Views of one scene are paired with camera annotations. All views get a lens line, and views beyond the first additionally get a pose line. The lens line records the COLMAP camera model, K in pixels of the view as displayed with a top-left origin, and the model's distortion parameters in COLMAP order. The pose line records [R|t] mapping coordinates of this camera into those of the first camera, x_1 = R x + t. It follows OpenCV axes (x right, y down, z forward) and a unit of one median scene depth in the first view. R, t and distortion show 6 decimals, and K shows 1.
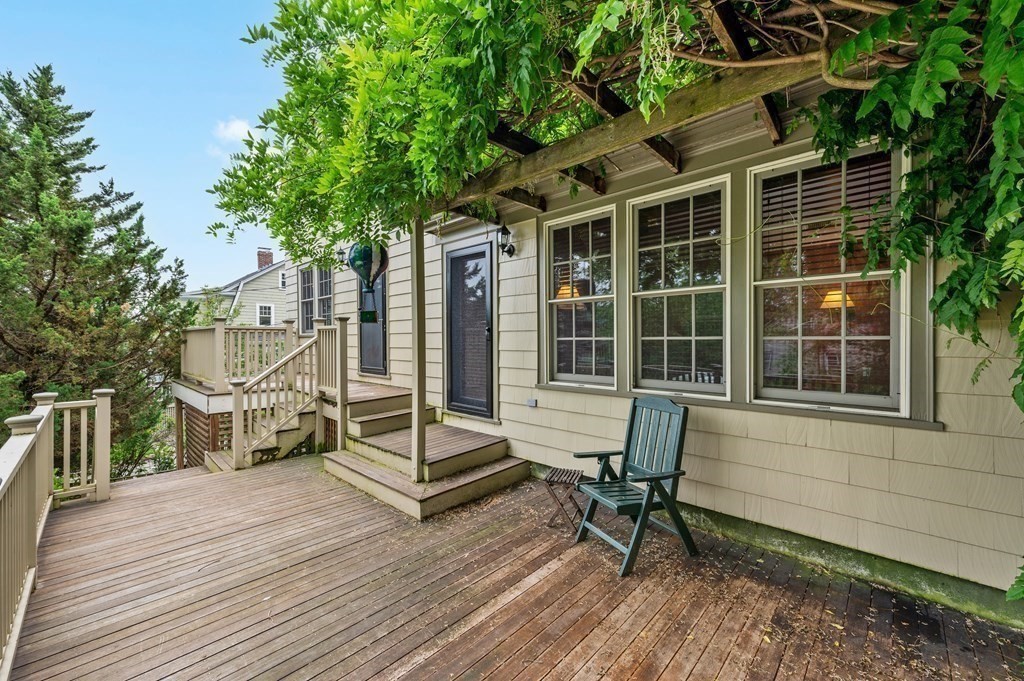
lens RADIAL K [[405.1, 0, 507.1], [0, 405.1, 339.3], [0, 0, 1]] dist [-0.000412, -0.000294]
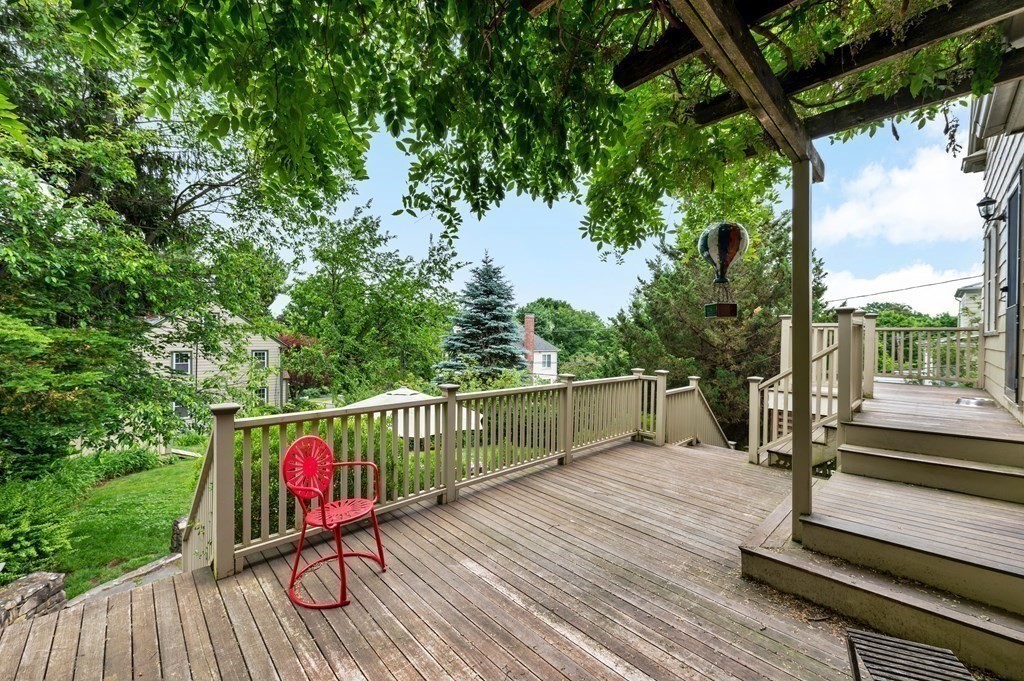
lens RADIAL K [[405.1, 0, 507.6], [0, 405.1, 338.3], [0, 0, 1]] dist [-0.000412, -0.000294]
pose [[-0.047263, 0.011996, -0.998810, 0.608329], [-0.015526, 0.999798, 0.012743, -0.004822], [0.998762, 0.016110, -0.047067, 0.626917]]
